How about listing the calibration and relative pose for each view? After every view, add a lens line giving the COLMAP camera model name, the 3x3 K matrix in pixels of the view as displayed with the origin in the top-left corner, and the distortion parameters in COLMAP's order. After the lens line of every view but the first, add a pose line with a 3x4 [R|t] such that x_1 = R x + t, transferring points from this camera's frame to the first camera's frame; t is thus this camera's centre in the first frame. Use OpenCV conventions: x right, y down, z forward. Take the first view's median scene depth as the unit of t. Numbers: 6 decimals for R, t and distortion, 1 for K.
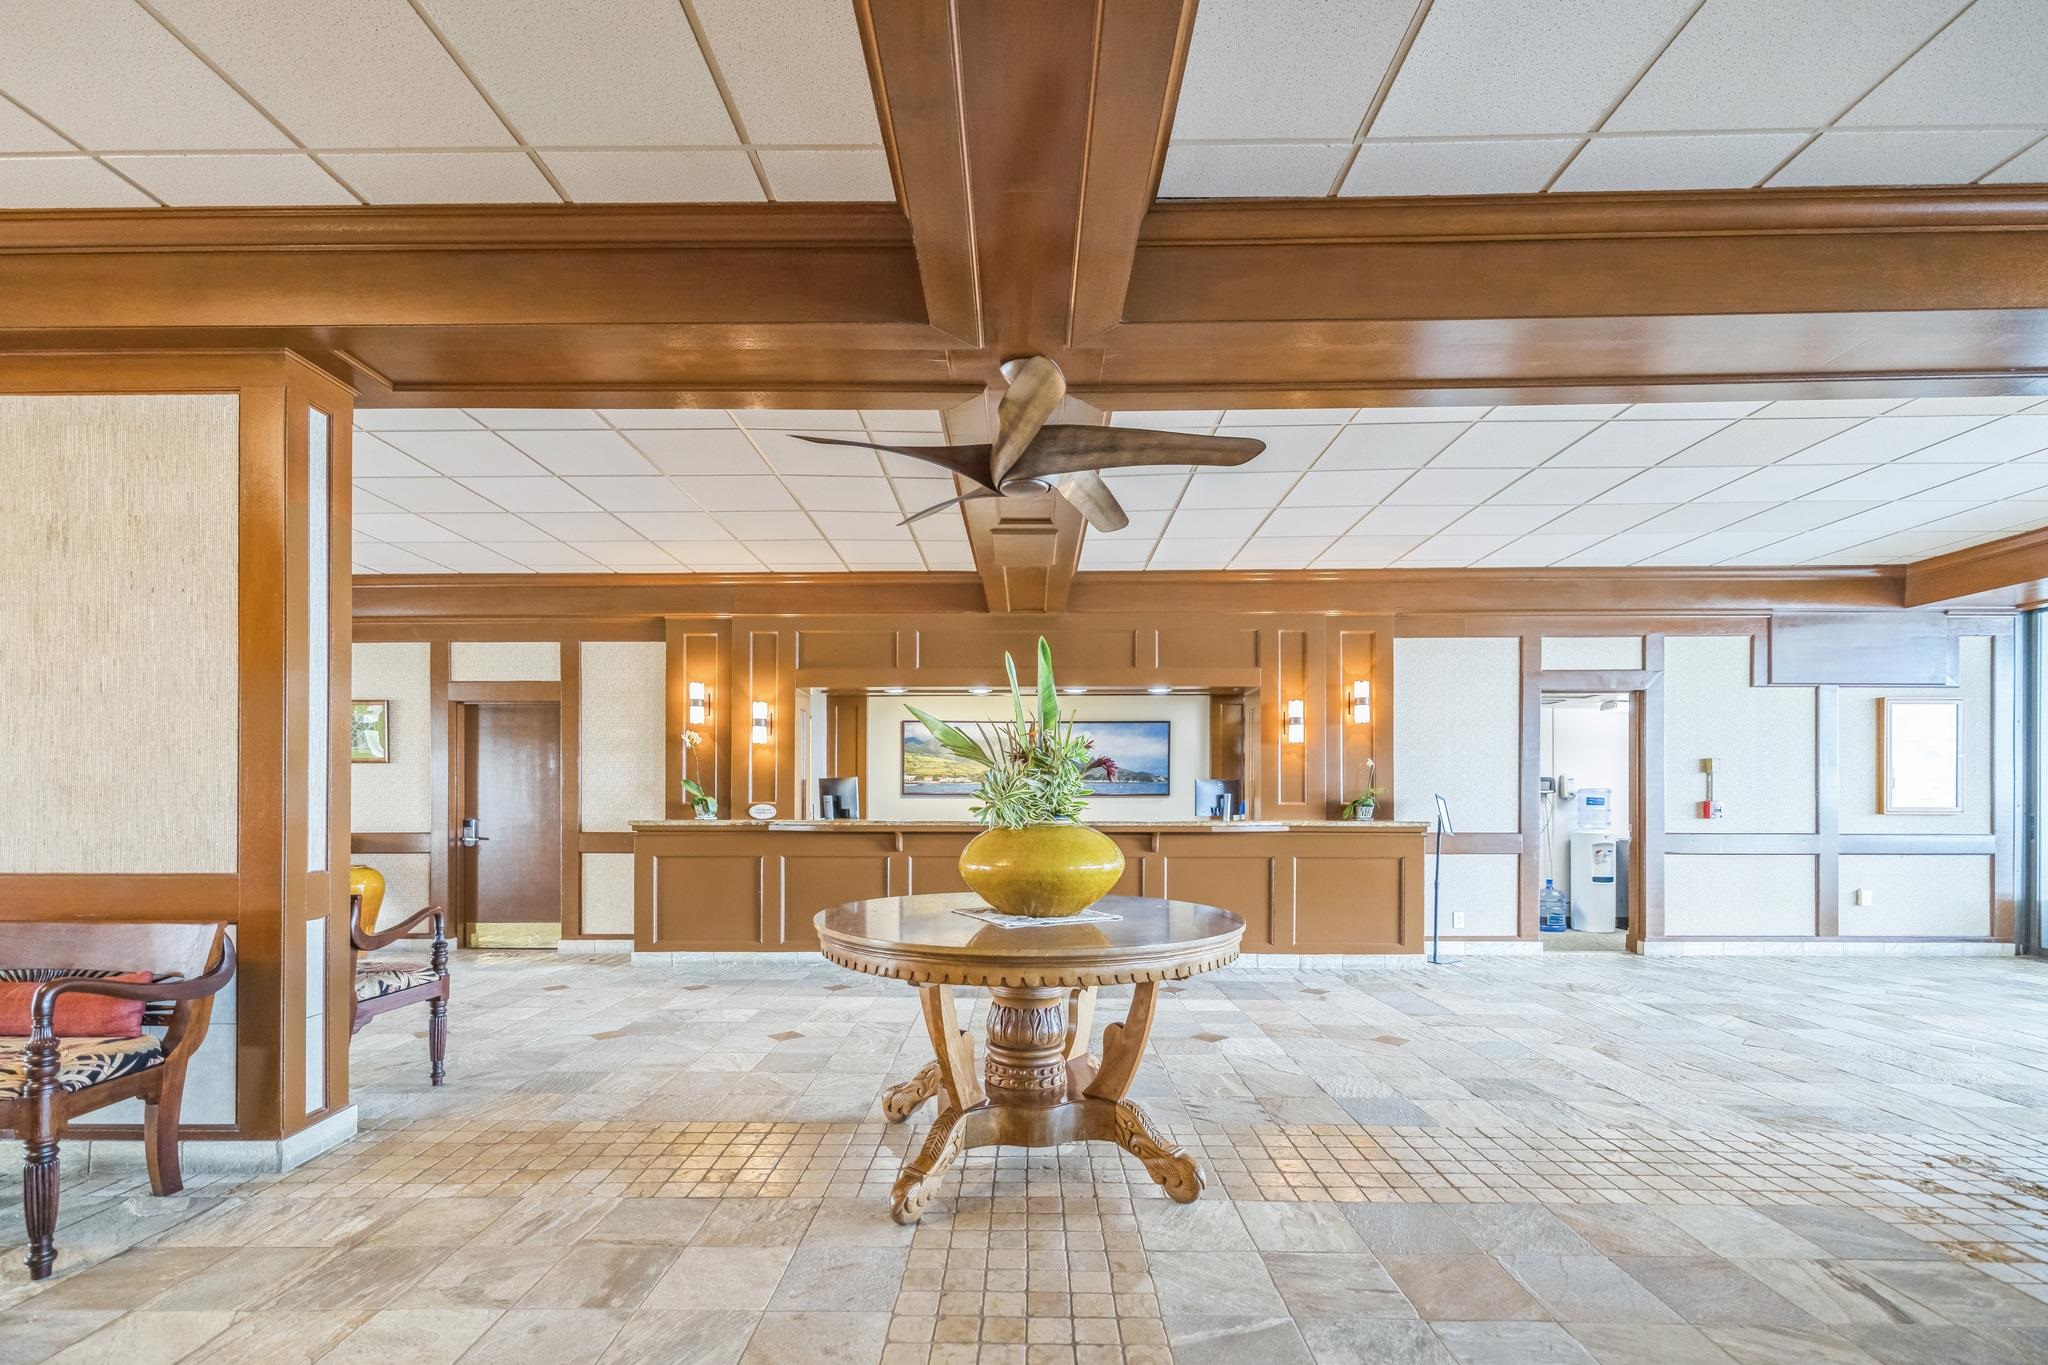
lens RADIAL K [[874.9, 0, 1023.4], [0, 874.9, 805.1], [0, 0, 1]] dist [0.004556, 0.000426]
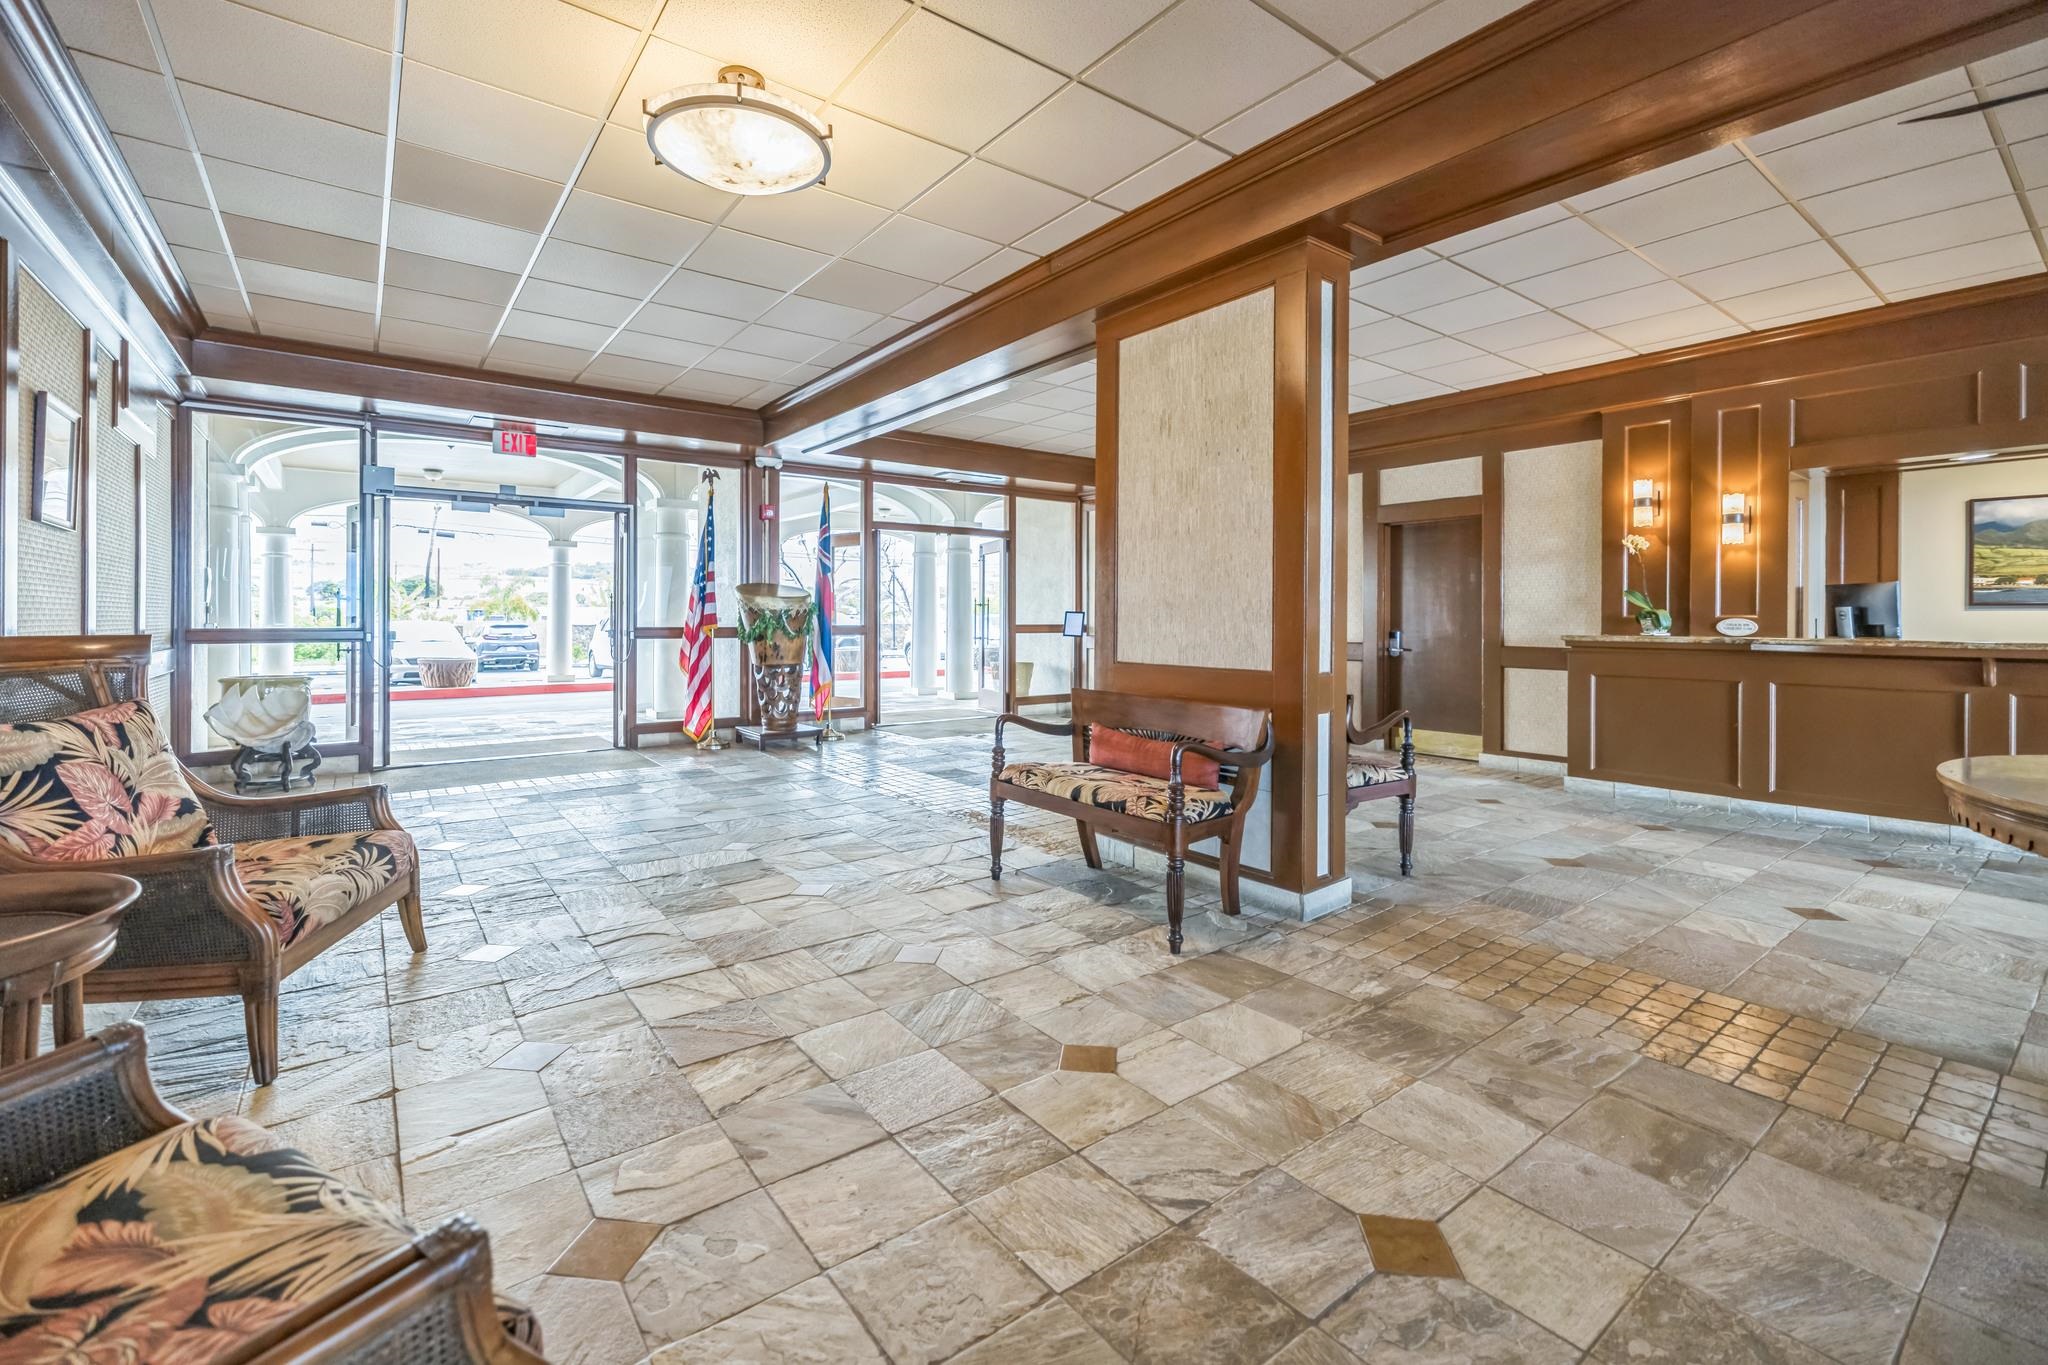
lens RADIAL K [[874.9, 0, 1055.2], [0, 874.9, 619.4], [0, 0, 1]] dist [0.004556, 0.000426]
pose [[0.641896, 0.004182, -0.766780, -0.103684], [-0.005222, 0.999986, 0.001083, 0.003515], [0.766774, 0.003309, 0.641909, -0.023604]]
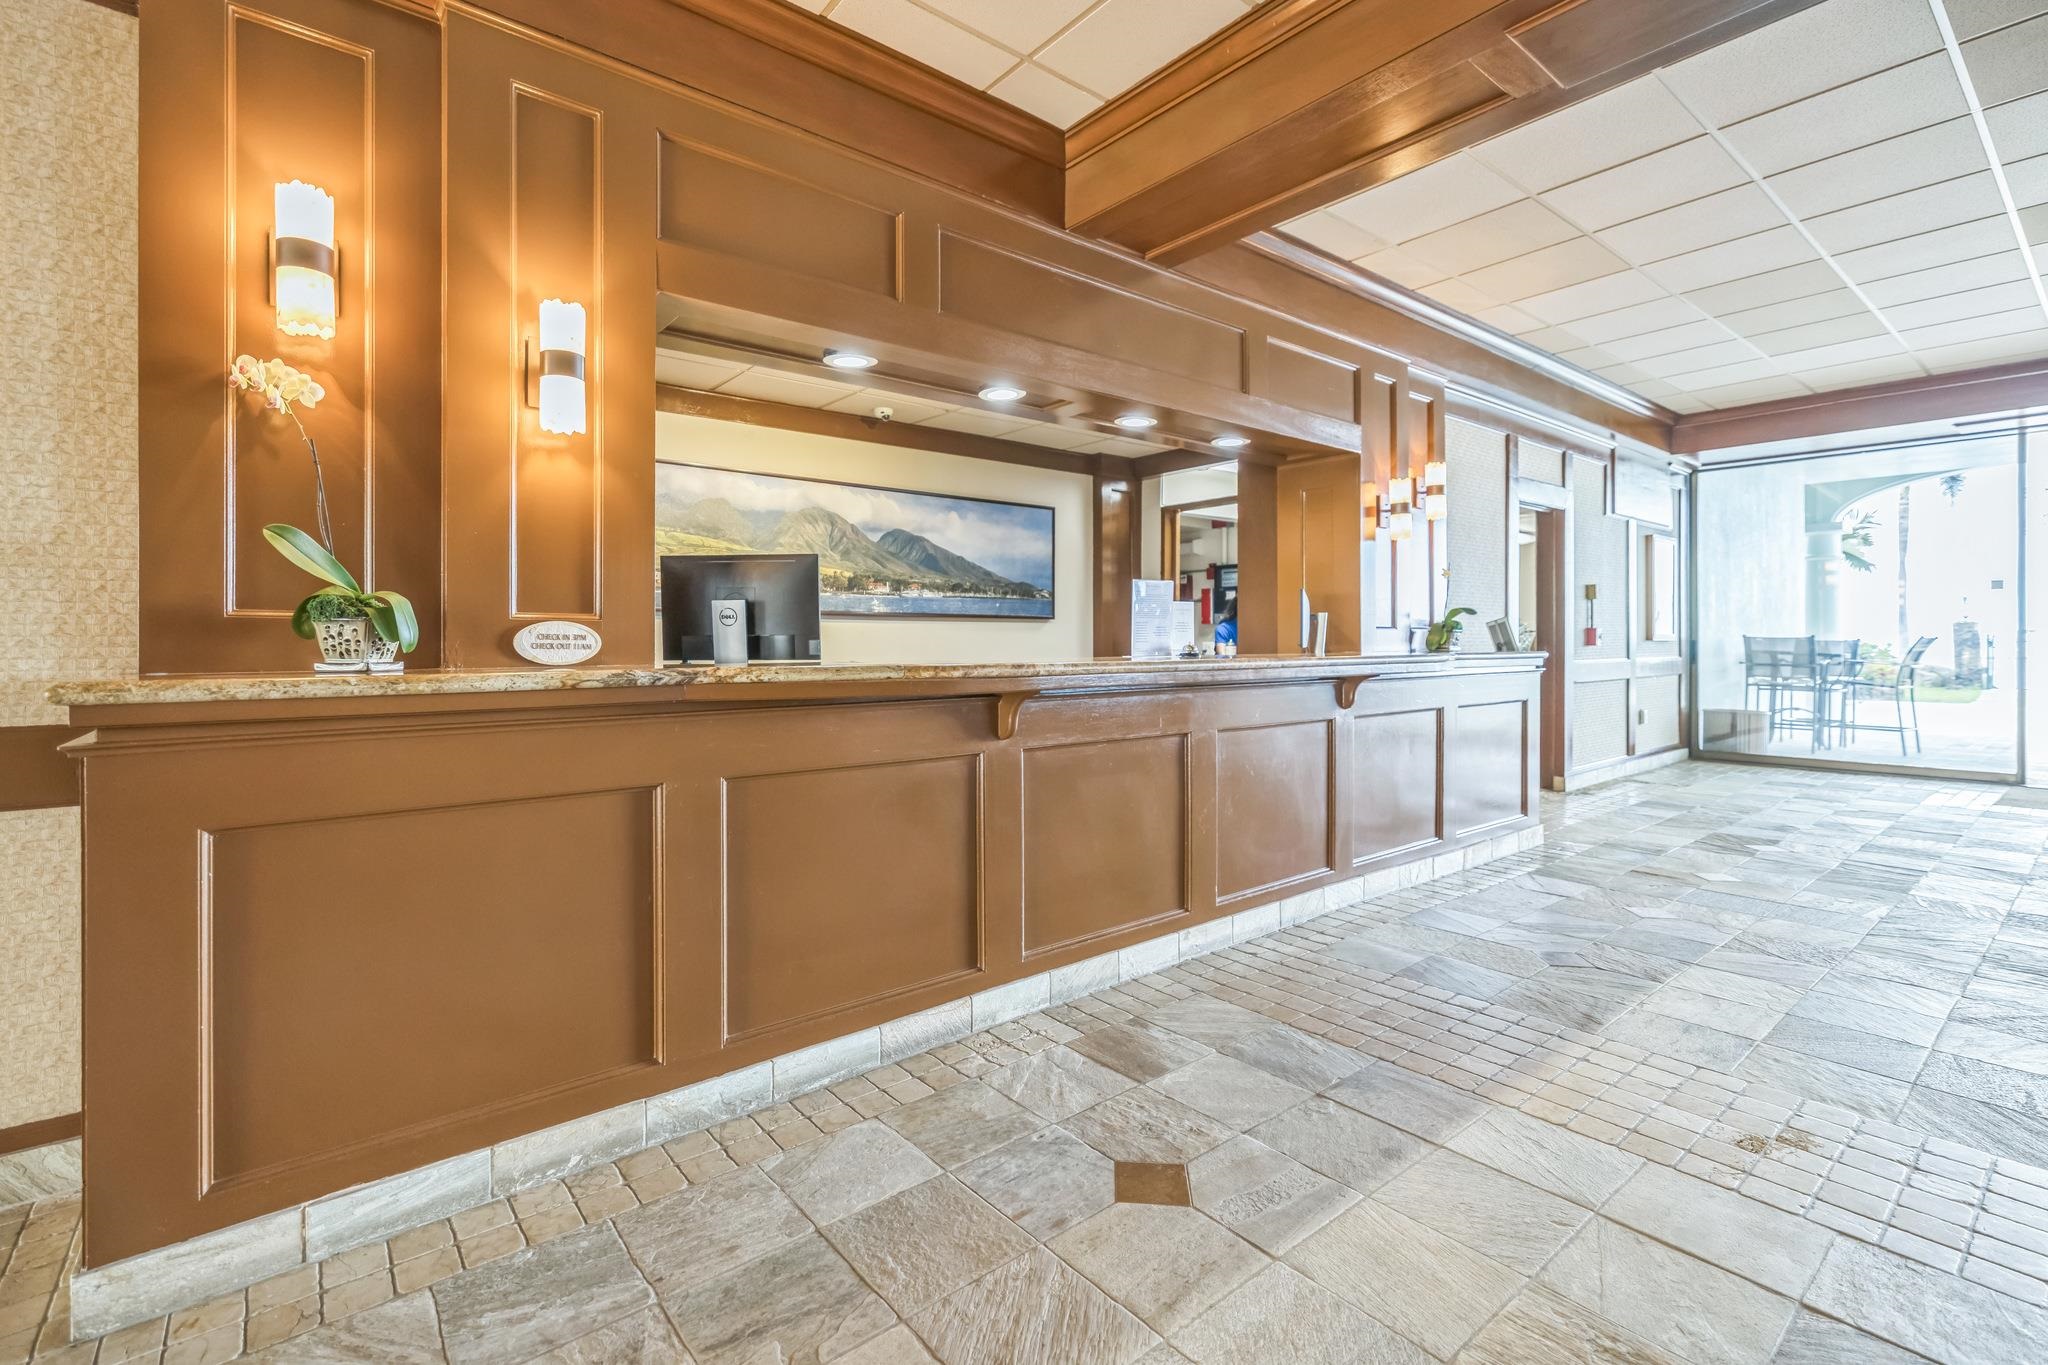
lens RADIAL K [[874.9, 0, 929.4], [0, 874.9, 642.0], [0, 0, 1]] dist [0.004556, 0.000426]
pose [[0.784380, -0.003543, 0.620270, -0.528170], [0.003758, 0.999992, 0.000960, 0.009452], [-0.620269, 0.001578, 0.784388, 0.882188]]
